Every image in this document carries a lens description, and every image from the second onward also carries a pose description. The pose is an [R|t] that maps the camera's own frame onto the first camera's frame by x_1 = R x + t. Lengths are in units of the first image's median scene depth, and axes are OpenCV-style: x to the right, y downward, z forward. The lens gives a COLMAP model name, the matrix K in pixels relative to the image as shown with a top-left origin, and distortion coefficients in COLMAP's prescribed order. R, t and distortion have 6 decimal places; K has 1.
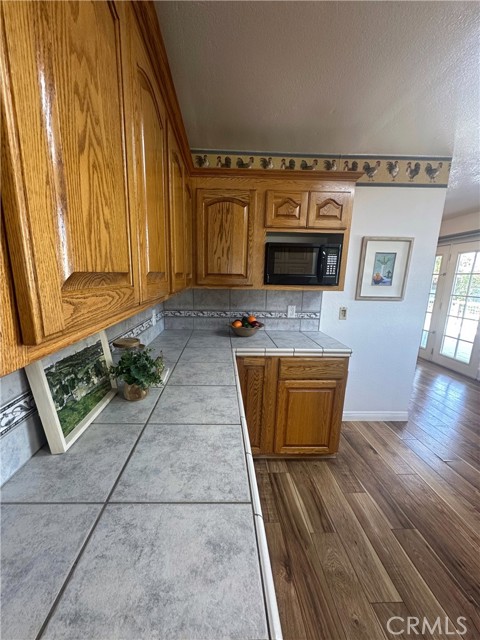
lens RADIAL K [[267.8, 0, 226.1], [0, 267.8, 334.6], [0, 0, 1]] dist [-0.006611, -0.000248]
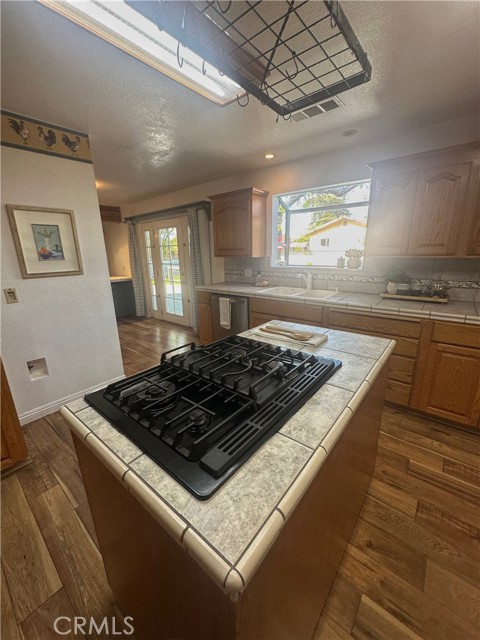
lens RADIAL K [[255.9, 0, 240.2], [0, 255.9, 319.5], [0, 0, 1]] dist [-0.006539, 0.001804]
pose [[0.656477, -0.226113, 0.719661, 0.347392], [0.194535, 0.972495, 0.128096, 0.035244], [-0.728831, 0.055907, 0.682408, -0.089185]]
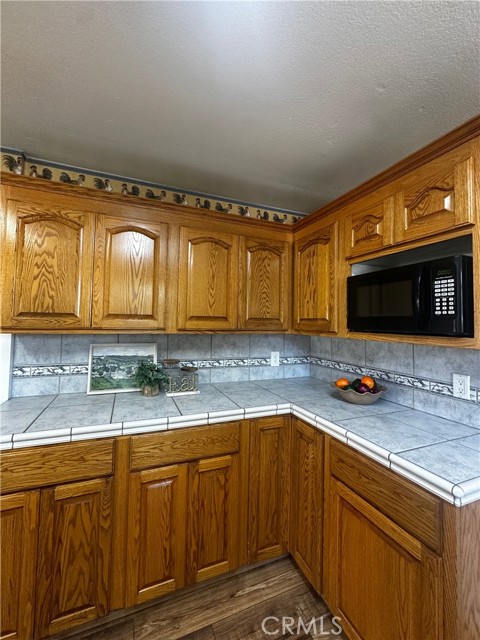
lens RADIAL K [[255.9, 0, 234.5], [0, 255.9, 312.1], [0, 0, 1]] dist [-0.006539, 0.001804]
pose [[0.353793, -0.048088, -0.934087, 0.616836], [-0.218828, 0.966705, -0.132650, -0.068281], [0.909365, 0.251335, 0.331490, 0.416558]]
